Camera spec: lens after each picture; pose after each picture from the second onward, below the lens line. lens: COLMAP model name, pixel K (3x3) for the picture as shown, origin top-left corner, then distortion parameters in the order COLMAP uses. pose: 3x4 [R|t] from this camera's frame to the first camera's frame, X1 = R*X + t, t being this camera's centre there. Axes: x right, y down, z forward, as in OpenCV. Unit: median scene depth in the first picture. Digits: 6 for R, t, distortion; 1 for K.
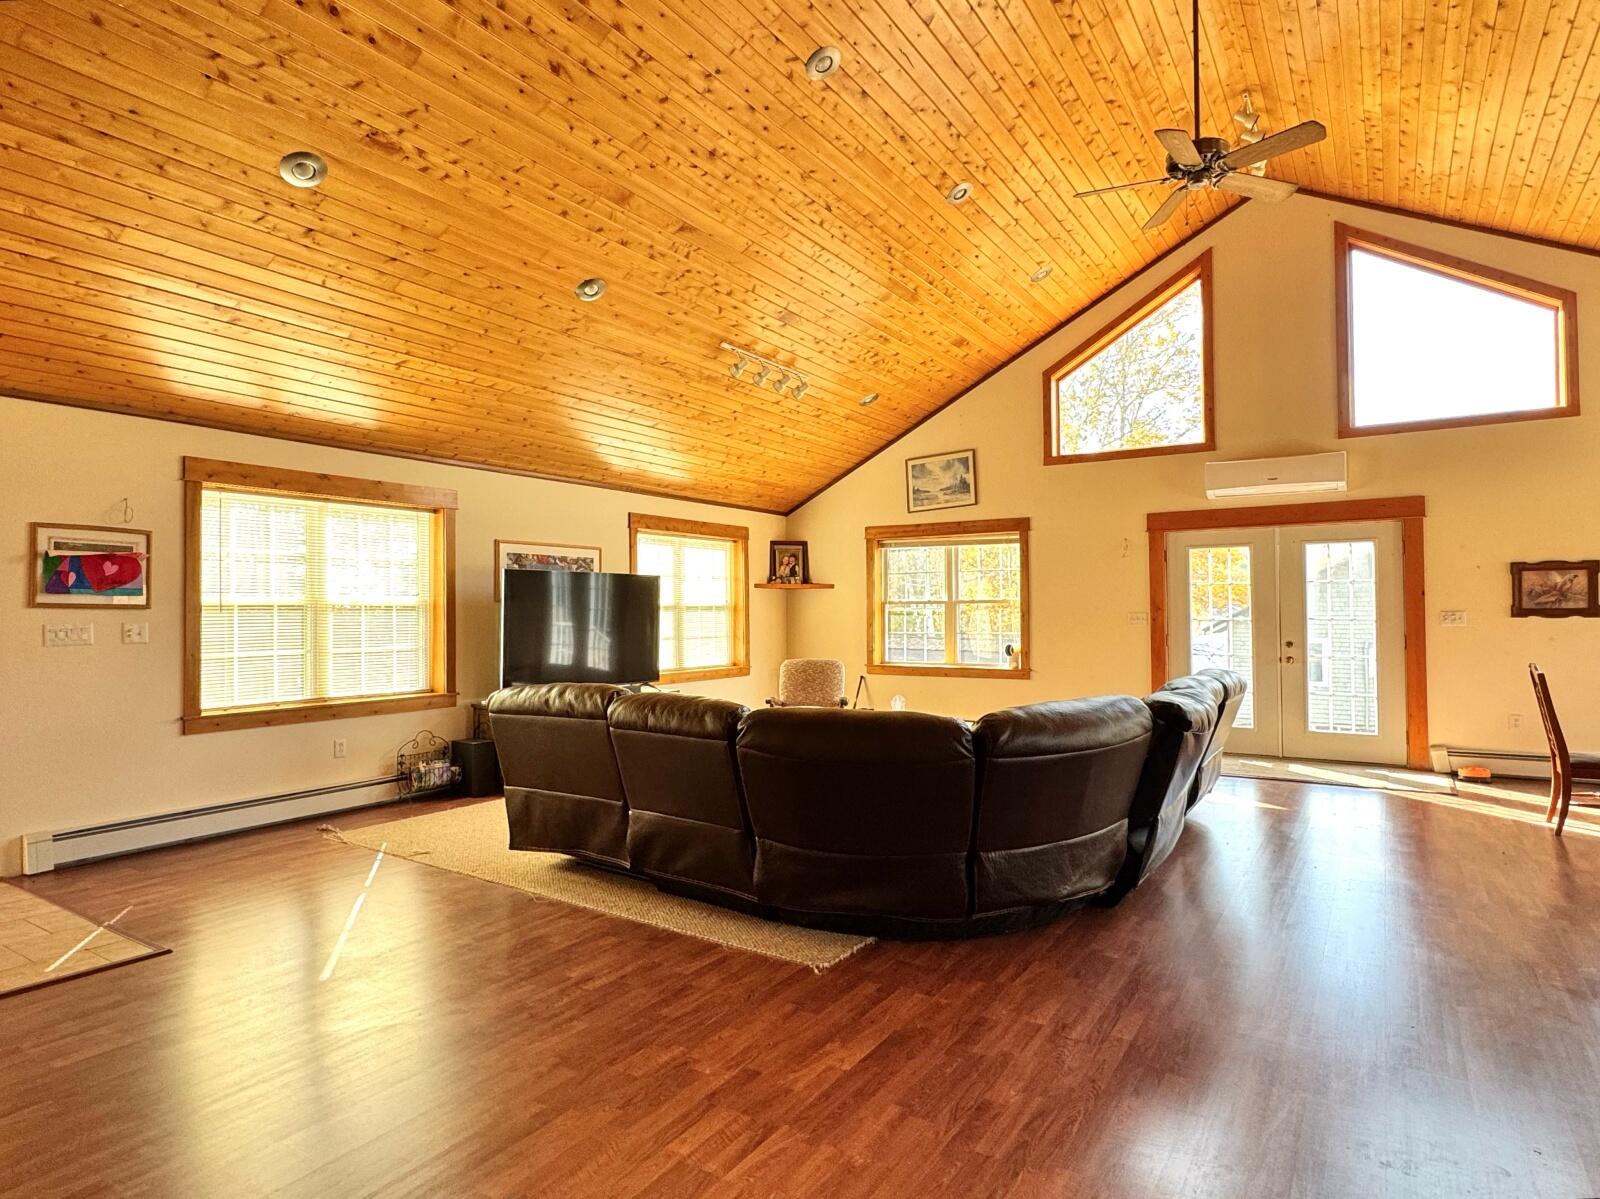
lens RADIAL K [[910.0, 0, 797.4], [0, 910.0, 594.7], [0, 0, 1]] dist [-0.003604, 0.001722]
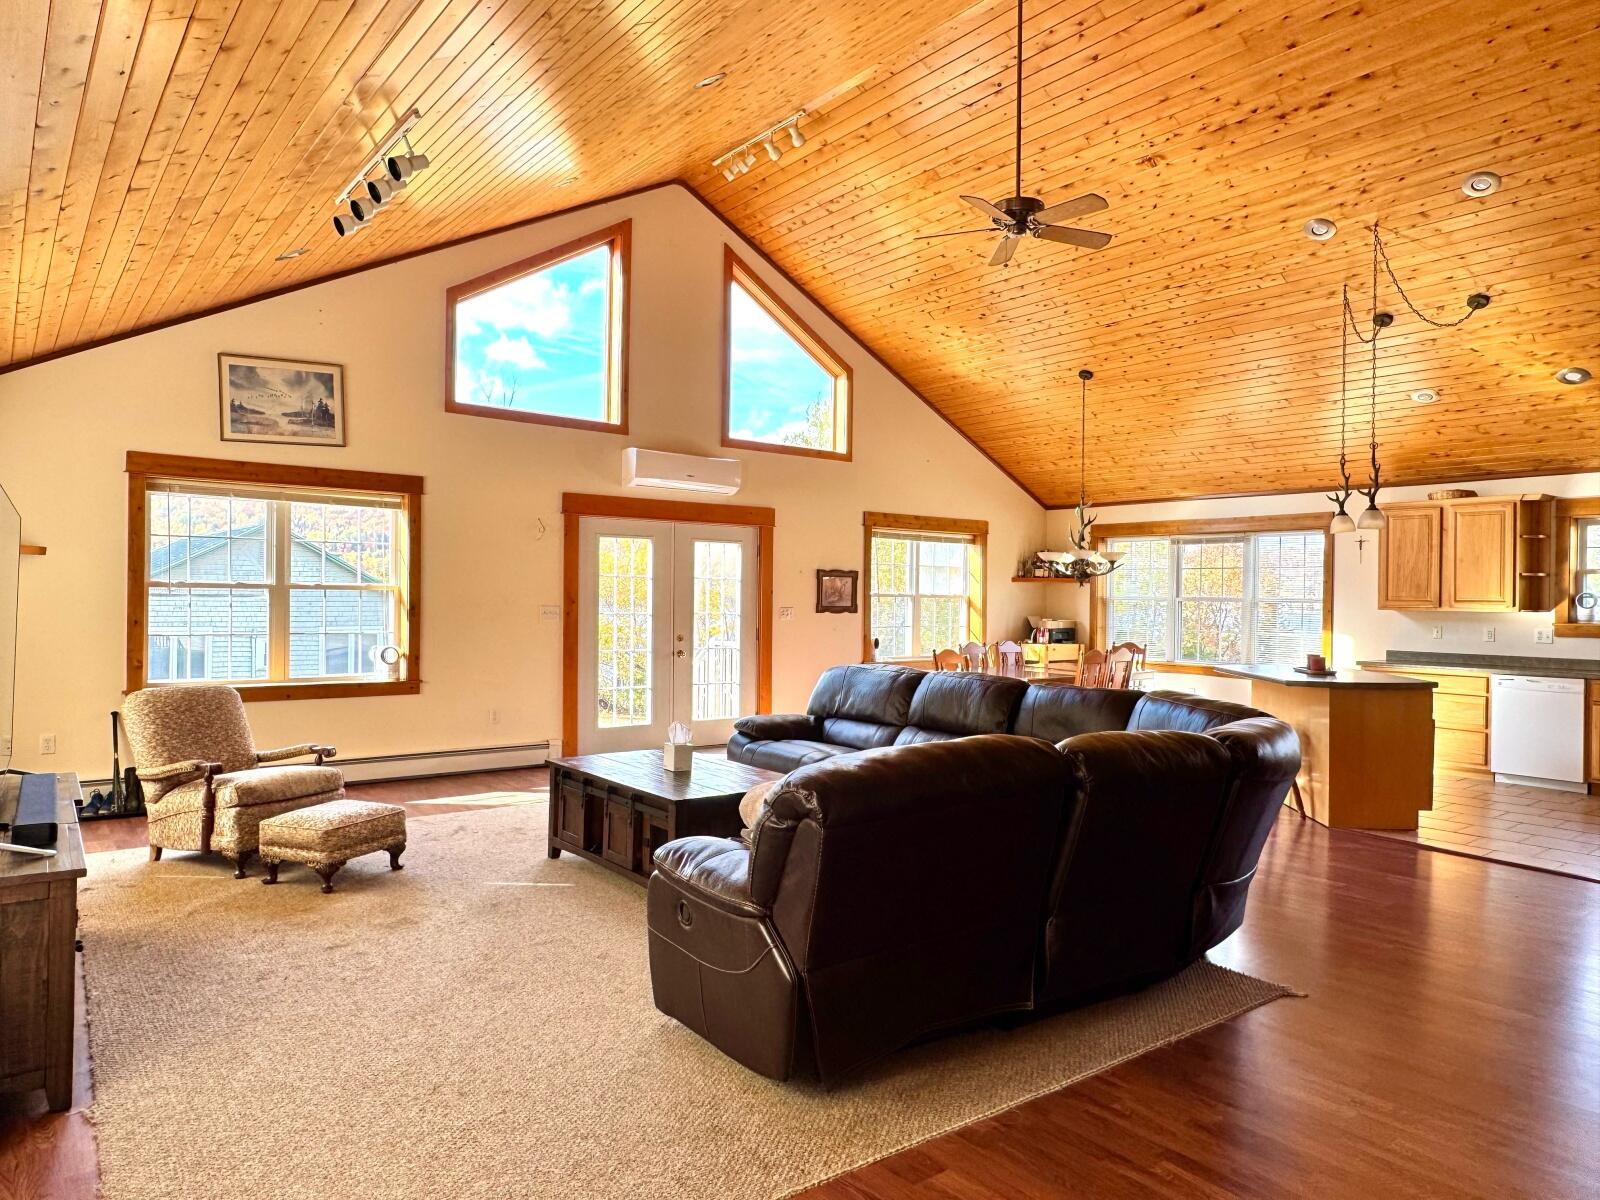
lens RADIAL K [[1027.4, 0, 800.0], [0, 1027.4, 600.0], [0, 0, 1]] dist [-0.000058, -0.000509]
pose [[0.322543, 0.009196, 0.946510, -0.515892], [-0.033709, 0.999430, 0.001777, 0.004786], [-0.945954, -0.032479, 0.322669, 0.504746]]
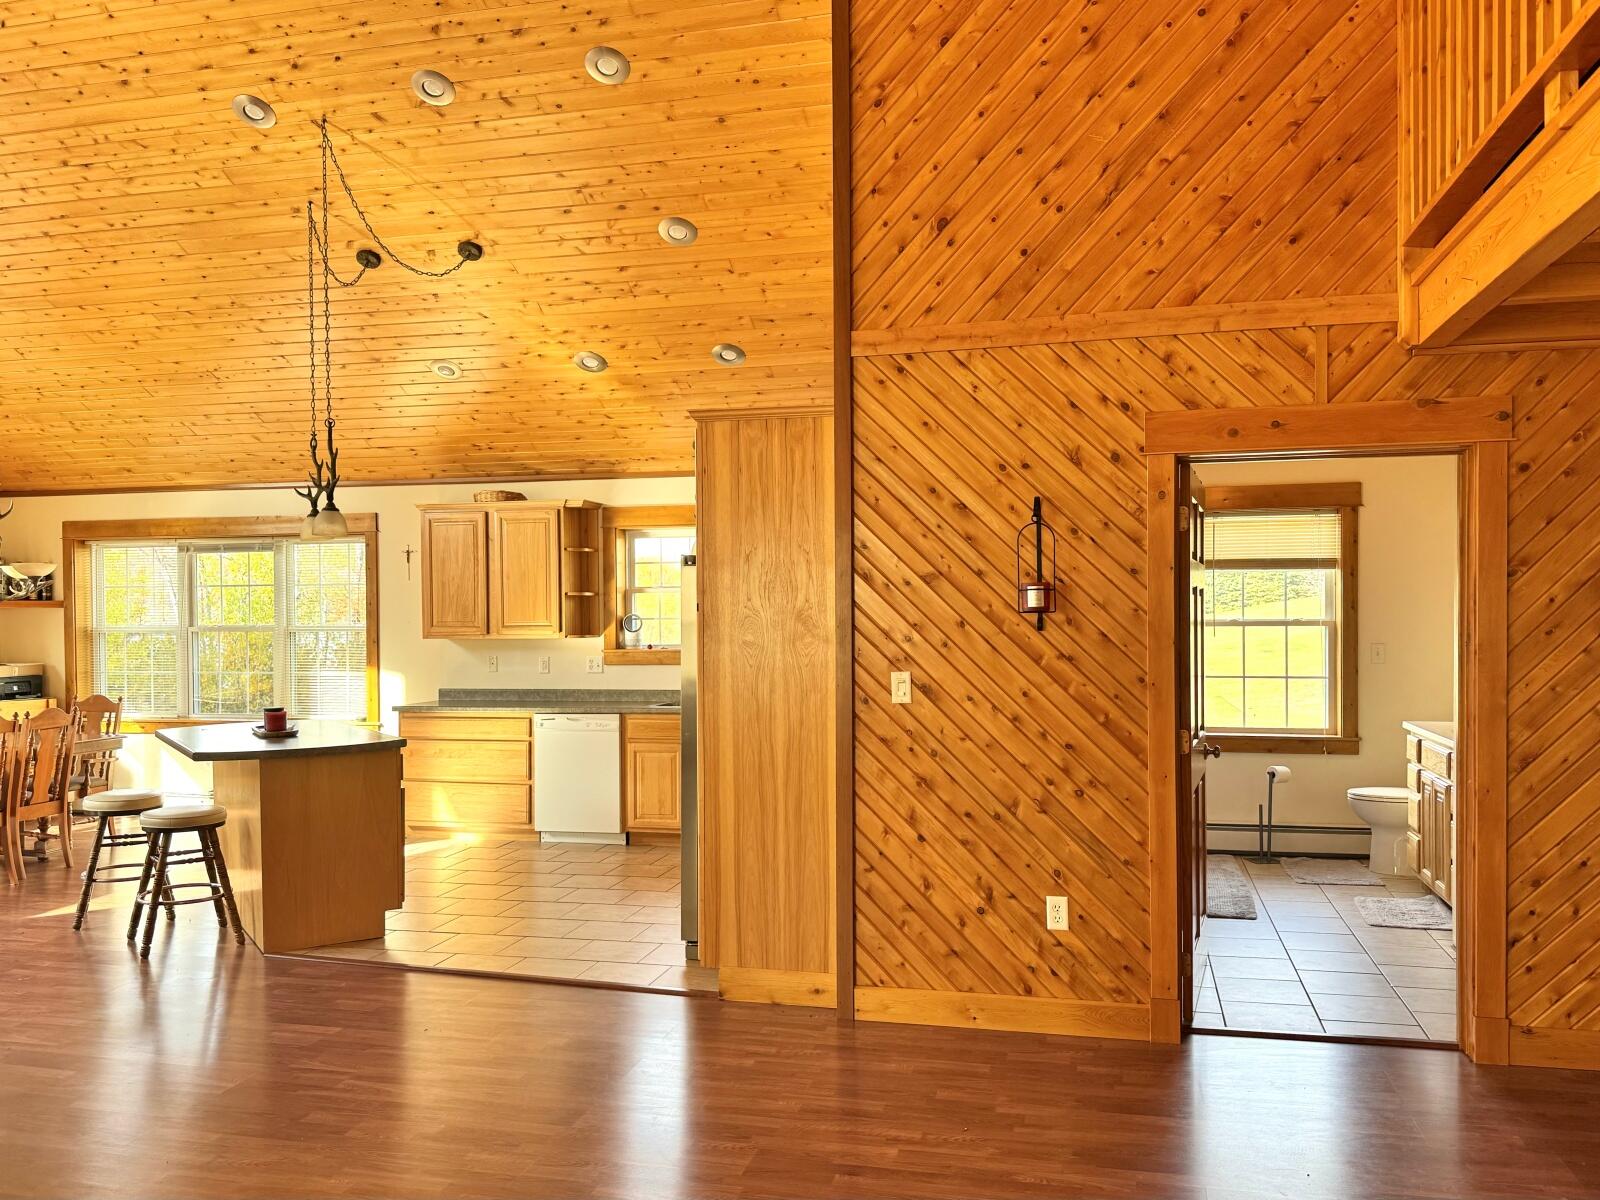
lens RADIAL K [[1251.0, 0, 801.3], [0, 1251.0, 644.6], [0, 0, 1]] dist [0.074192, -0.115324]
pose [[-0.332026, -0.009714, 0.943220, -0.381731], [-0.008092, 0.999940, 0.007449, -0.010051], [-0.943236, -0.005159, -0.332084, 0.316880]]
